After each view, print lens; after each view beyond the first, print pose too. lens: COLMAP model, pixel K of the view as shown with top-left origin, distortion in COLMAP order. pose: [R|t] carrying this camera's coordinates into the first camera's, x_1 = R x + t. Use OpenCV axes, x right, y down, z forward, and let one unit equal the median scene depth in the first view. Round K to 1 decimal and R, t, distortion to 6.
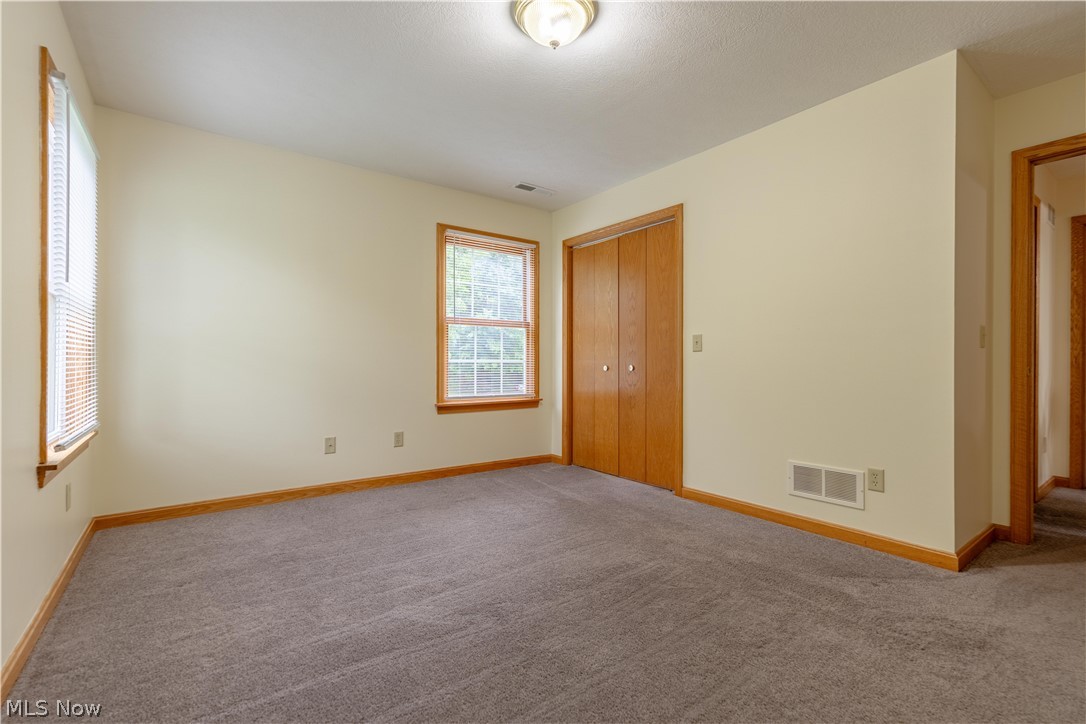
lens RADIAL K [[485.6, 0, 515.3], [0, 485.6, 356.2], [0, 0, 1]] dist [-0.005437, 0.001551]
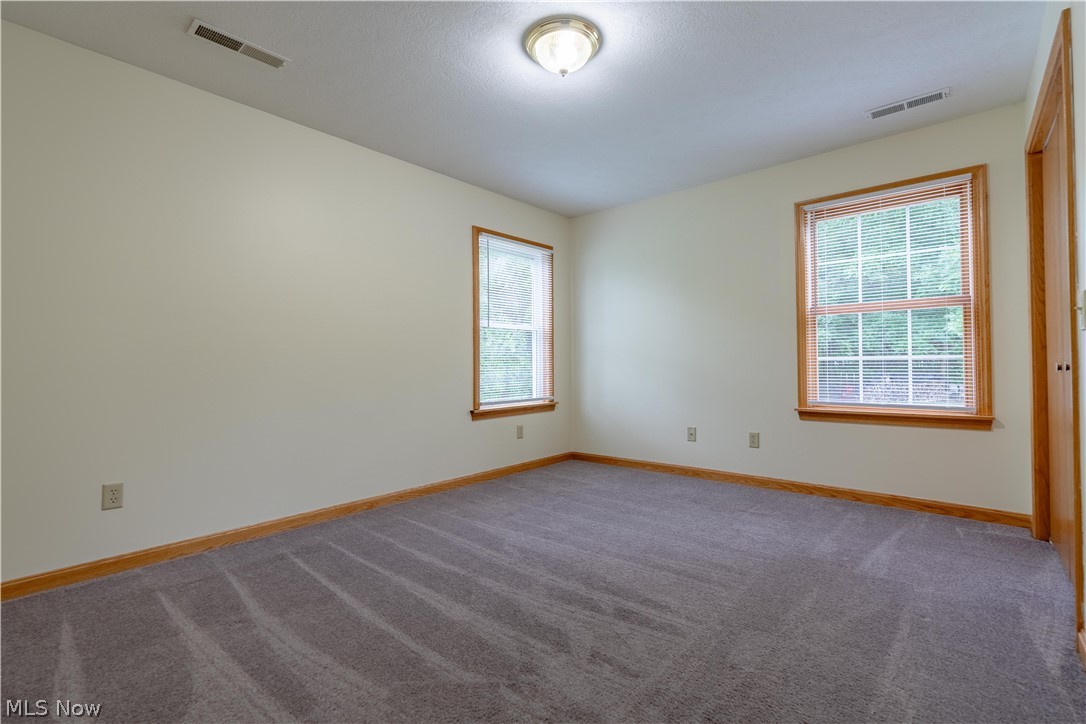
lens RADIAL K [[485.6, 0, 561.6], [0, 485.6, 360.0], [0, 0, 1]] dist [-0.005437, 0.001551]
pose [[0.240698, -0.007091, -0.970574, 0.679621], [0.038824, 0.999243, 0.002328, -0.010194], [0.969823, -0.038242, 0.240791, 0.418587]]
